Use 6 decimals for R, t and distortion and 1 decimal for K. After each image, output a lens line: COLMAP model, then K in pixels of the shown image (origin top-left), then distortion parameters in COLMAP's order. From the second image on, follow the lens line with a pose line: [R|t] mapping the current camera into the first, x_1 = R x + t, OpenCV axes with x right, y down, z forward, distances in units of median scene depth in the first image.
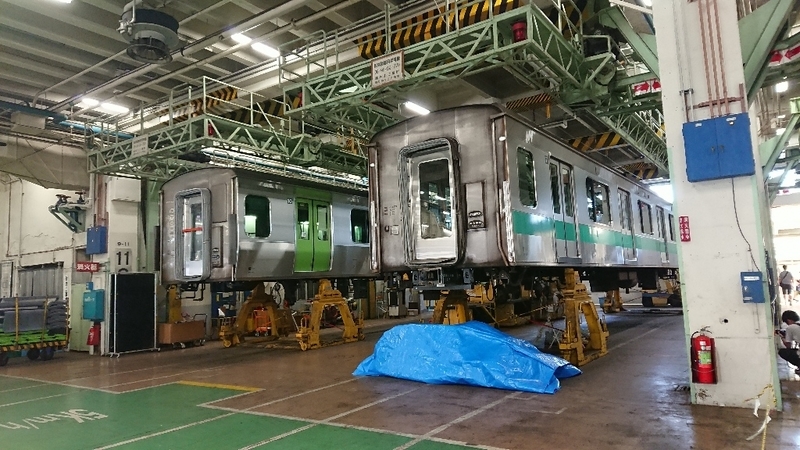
lens RADIAL K [[540.3, 0, 400.0], [0, 540.3, 225.0], [0, 0, 1]] dist [0.140810, -0.169659]
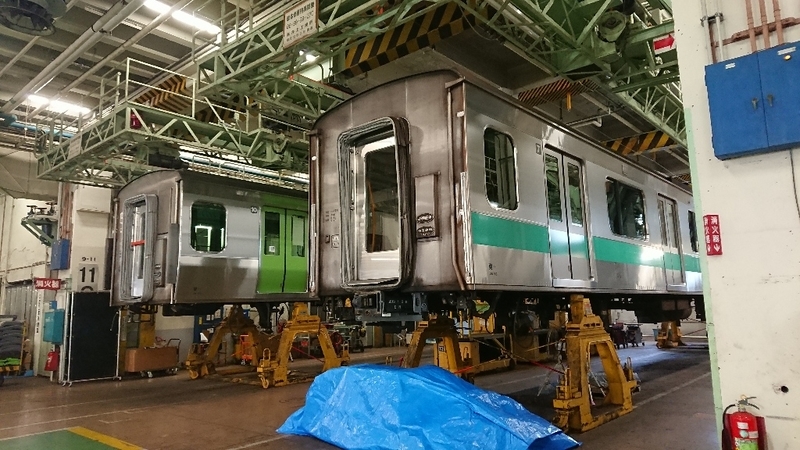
lens RADIAL K [[540.3, 0, 400.0], [0, 540.3, 225.0], [0, 0, 1]] dist [0.140810, -0.169659]
pose [[0.993969, 0.002334, -0.109635, 0.135263], [-0.006537, 0.999257, -0.037995, 0.012431], [0.109465, 0.038482, 0.993245, 0.199256]]
